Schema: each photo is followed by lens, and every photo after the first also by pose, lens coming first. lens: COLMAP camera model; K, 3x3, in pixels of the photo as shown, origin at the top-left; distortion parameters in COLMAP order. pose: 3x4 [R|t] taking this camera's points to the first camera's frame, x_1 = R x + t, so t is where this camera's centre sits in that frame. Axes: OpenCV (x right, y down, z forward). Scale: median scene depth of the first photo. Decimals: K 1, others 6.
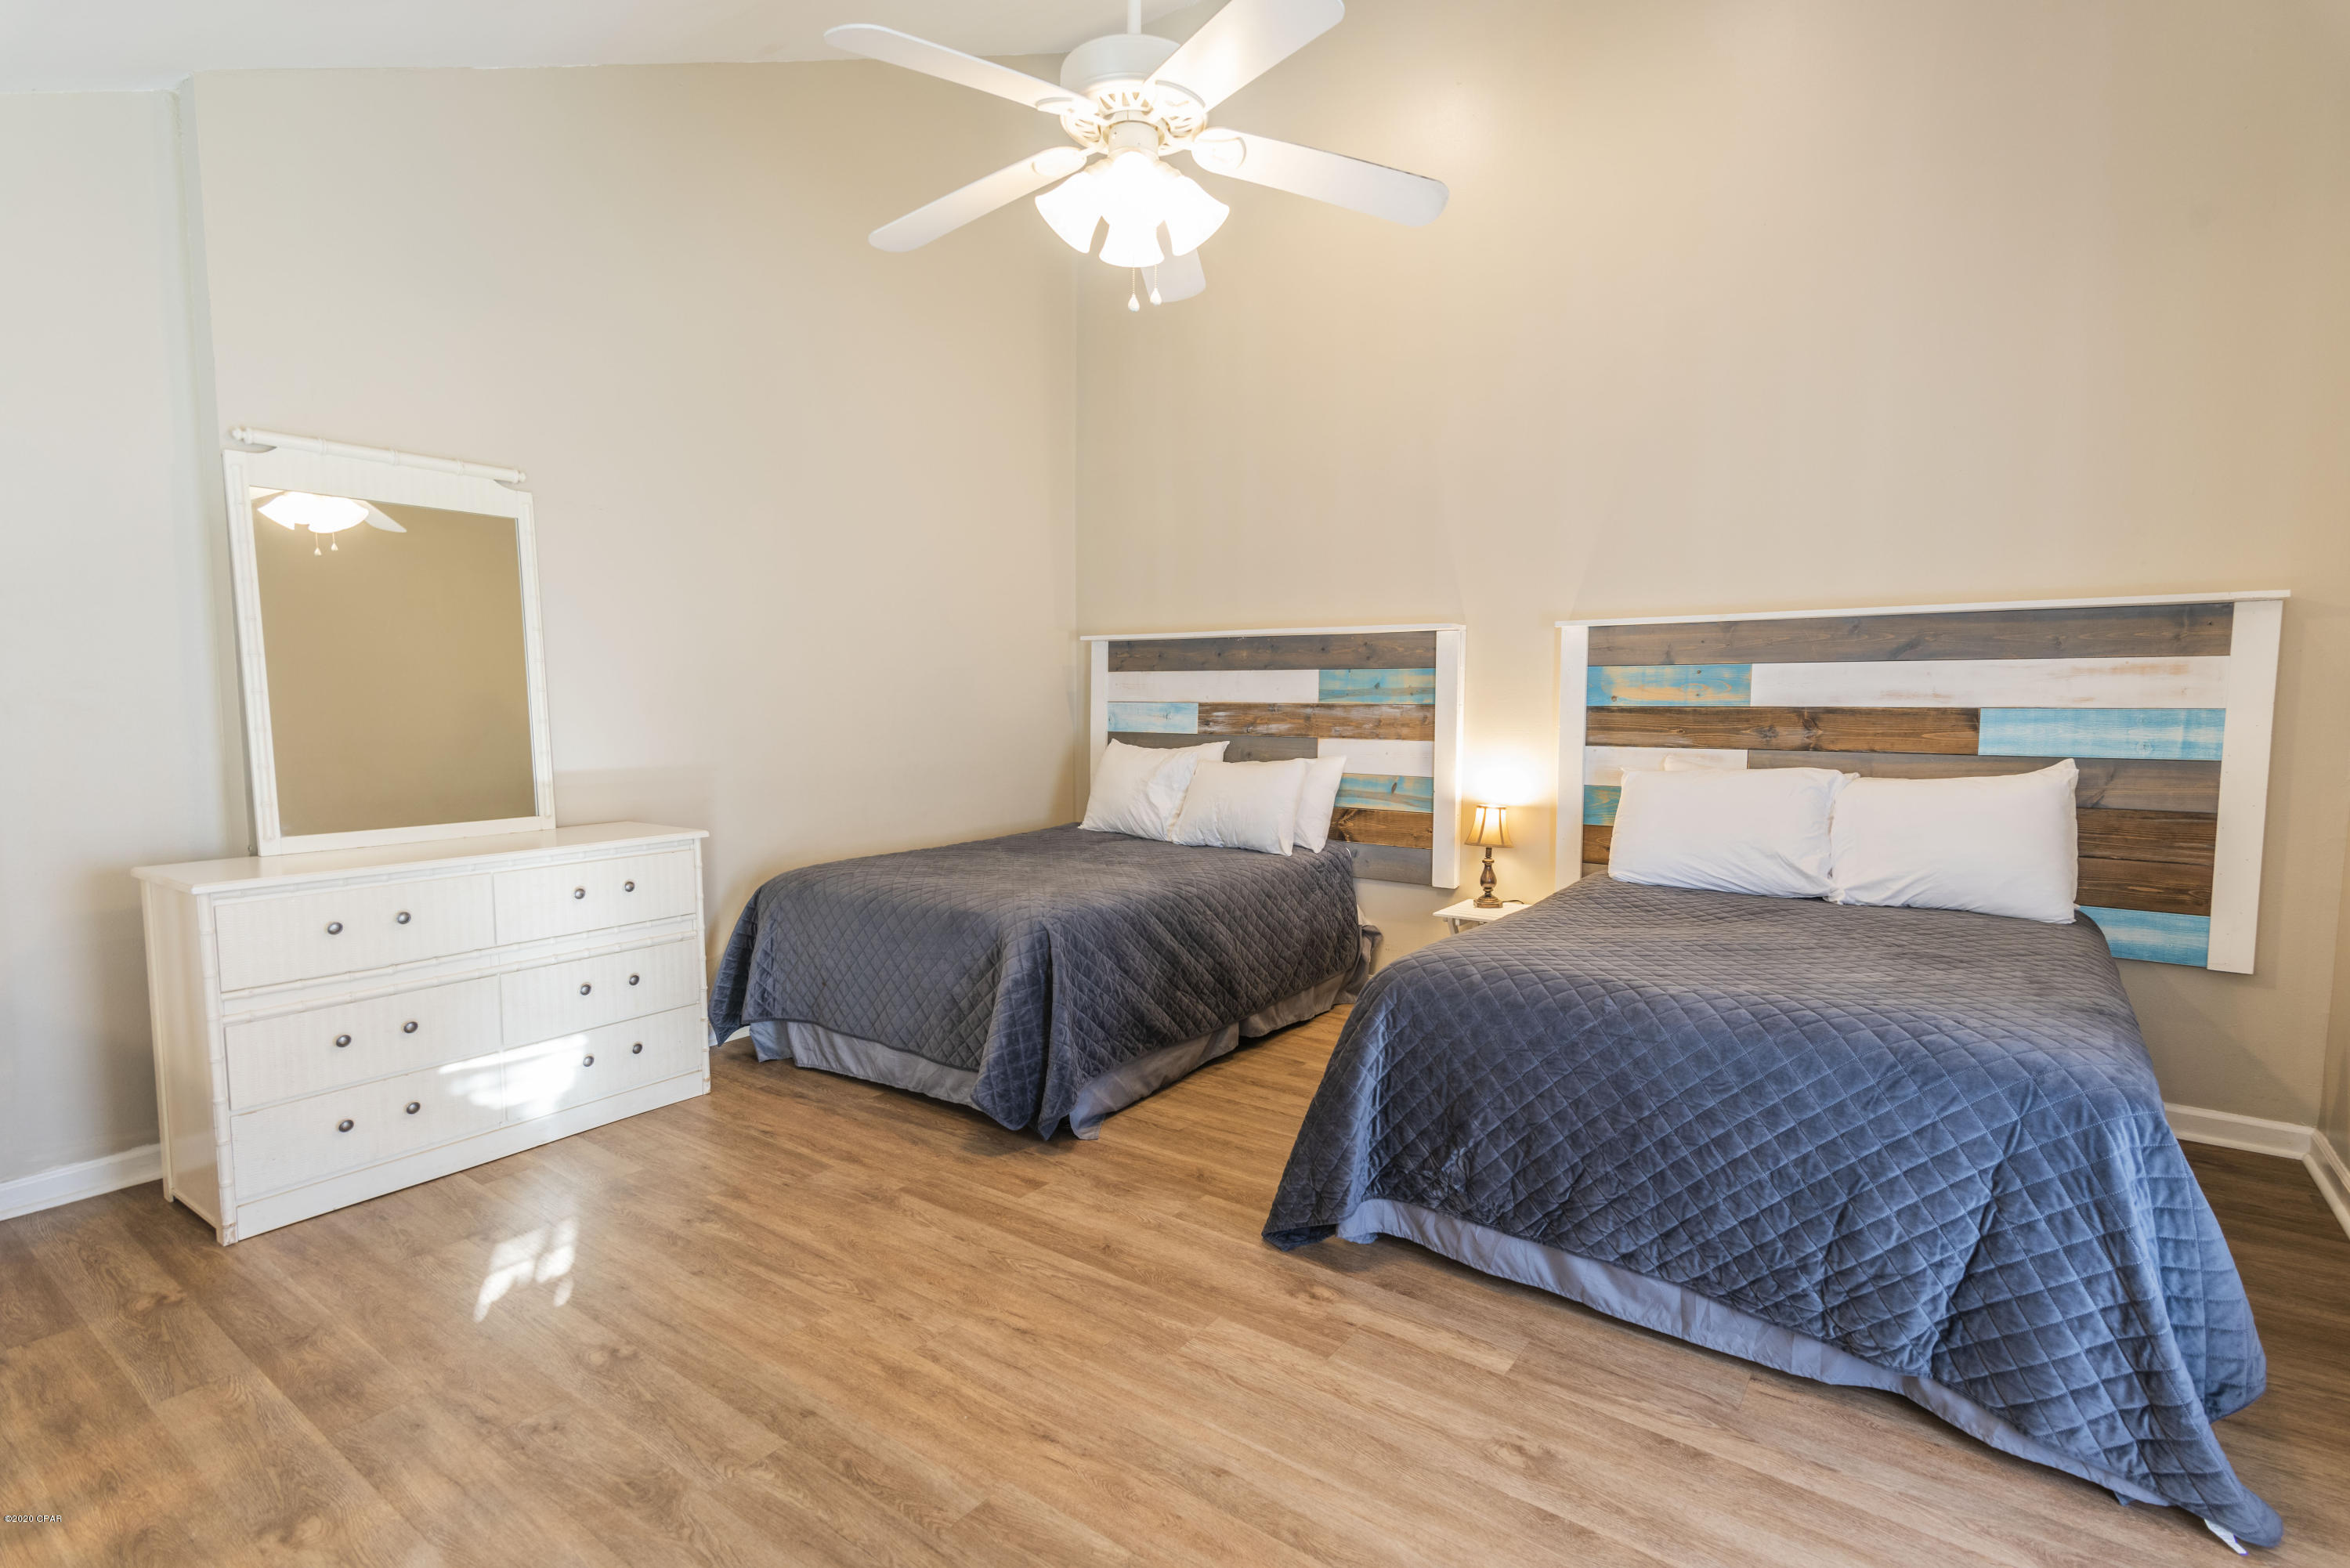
lens RADIAL K [[1134.1, 0, 1175.0], [0, 1134.1, 784.0], [0, 0, 1]] dist [0.017190, 0.000611]
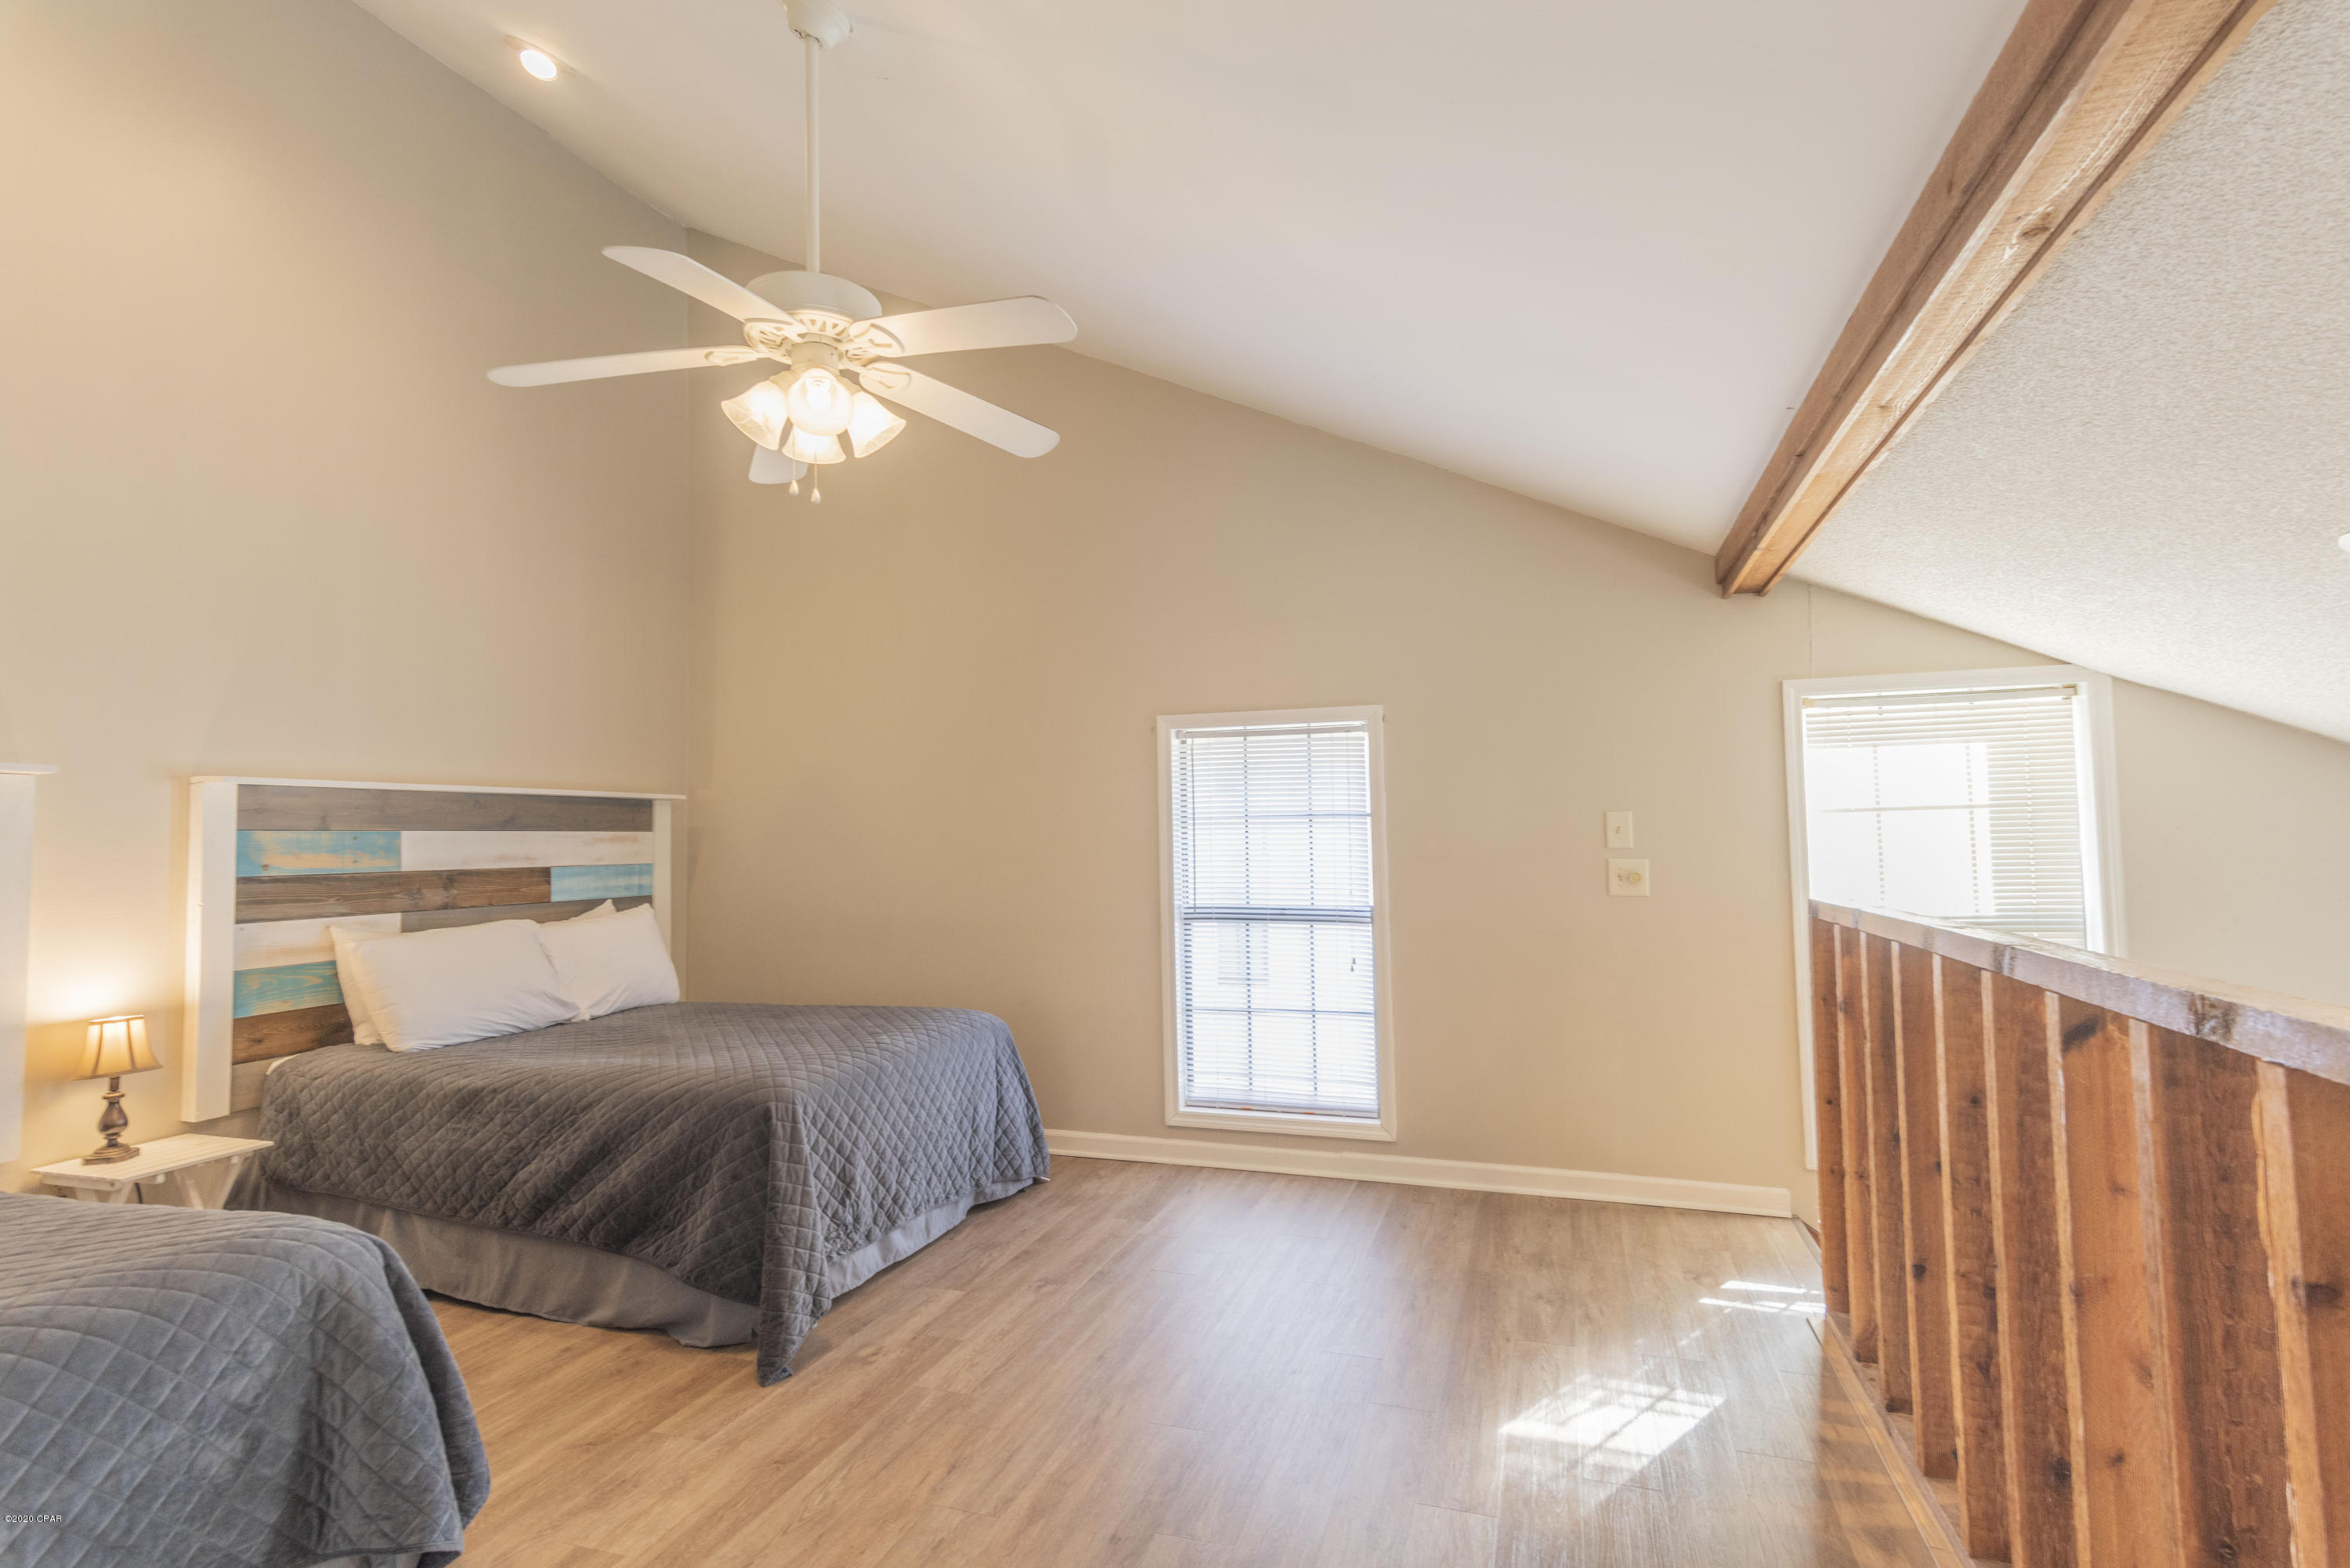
lens RADIAL K [[1134.1, 0, 1175.0], [0, 1134.1, 784.0], [0, 0, 1]] dist [0.017190, 0.000611]
pose [[-0.301114, 0.052111, 0.952163, -0.795222], [0.089052, 0.995679, -0.026330, -0.062733], [-0.949421, 0.076864, -0.304453, 0.700766]]
